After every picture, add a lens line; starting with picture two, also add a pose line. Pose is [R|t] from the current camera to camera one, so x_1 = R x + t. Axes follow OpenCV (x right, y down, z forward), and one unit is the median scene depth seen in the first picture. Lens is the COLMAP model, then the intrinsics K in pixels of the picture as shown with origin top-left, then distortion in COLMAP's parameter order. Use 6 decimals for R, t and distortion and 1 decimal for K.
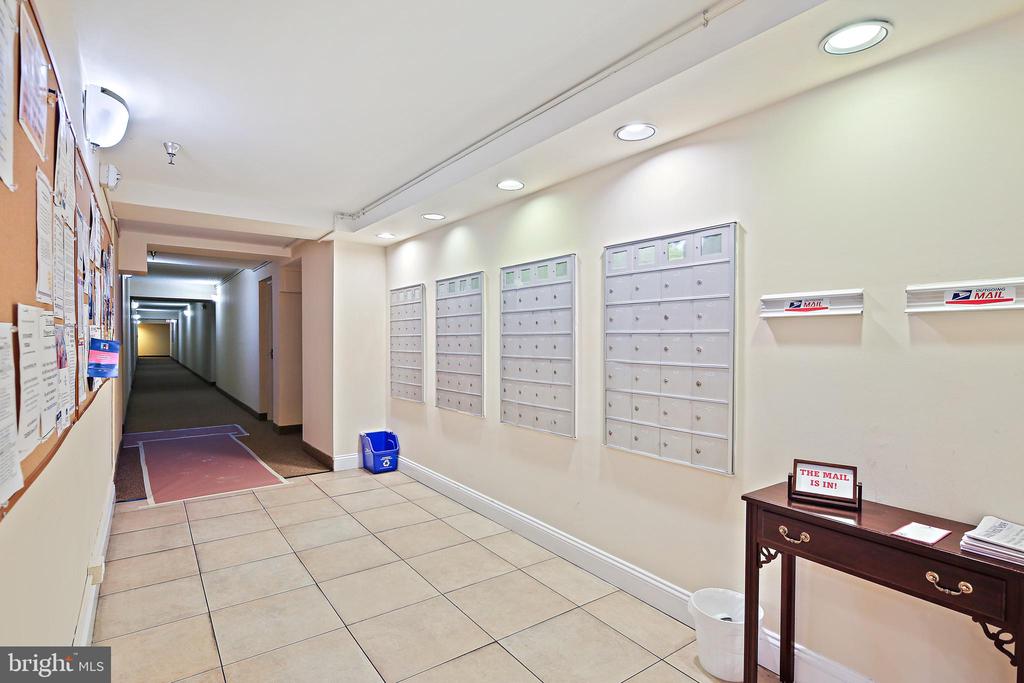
lens RADIAL K [[501.9, 0, 513.4], [0, 501.9, 343.5], [0, 0, 1]] dist [-0.004744, -0.001745]
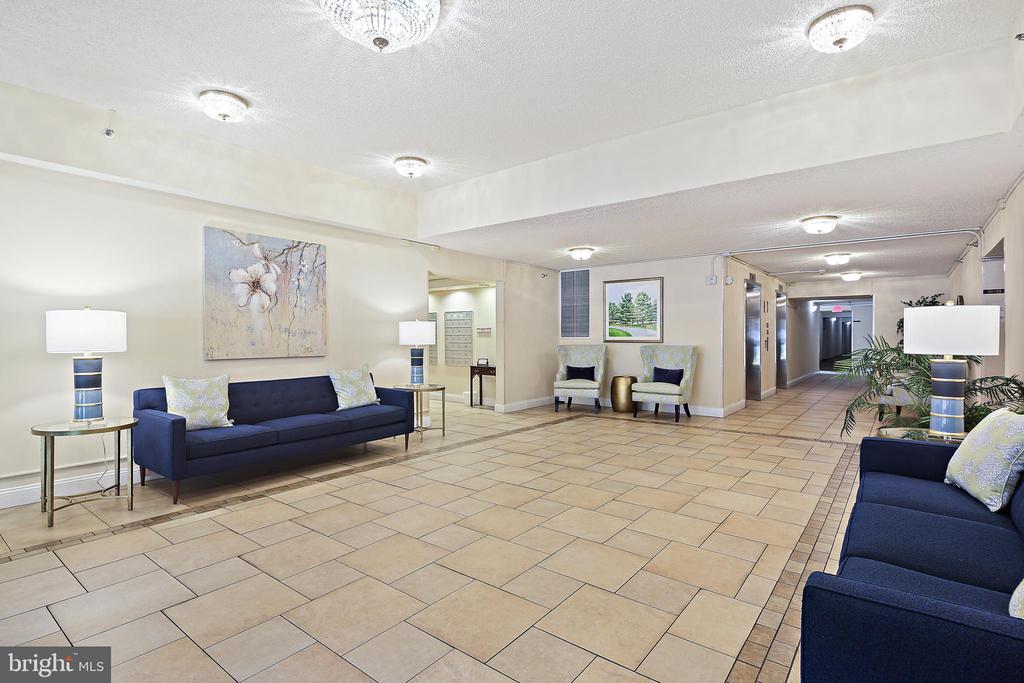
lens RADIAL K [[501.9, 0, 509.5], [0, 501.9, 339.6], [0, 0, 1]] dist [-0.004744, -0.001745]
pose [[0.960268, -0.012469, 0.278801, -0.447460], [0.012824, 0.999918, 0.000549, 0.020424], [-0.278784, 0.003049, 0.960349, -3.039808]]
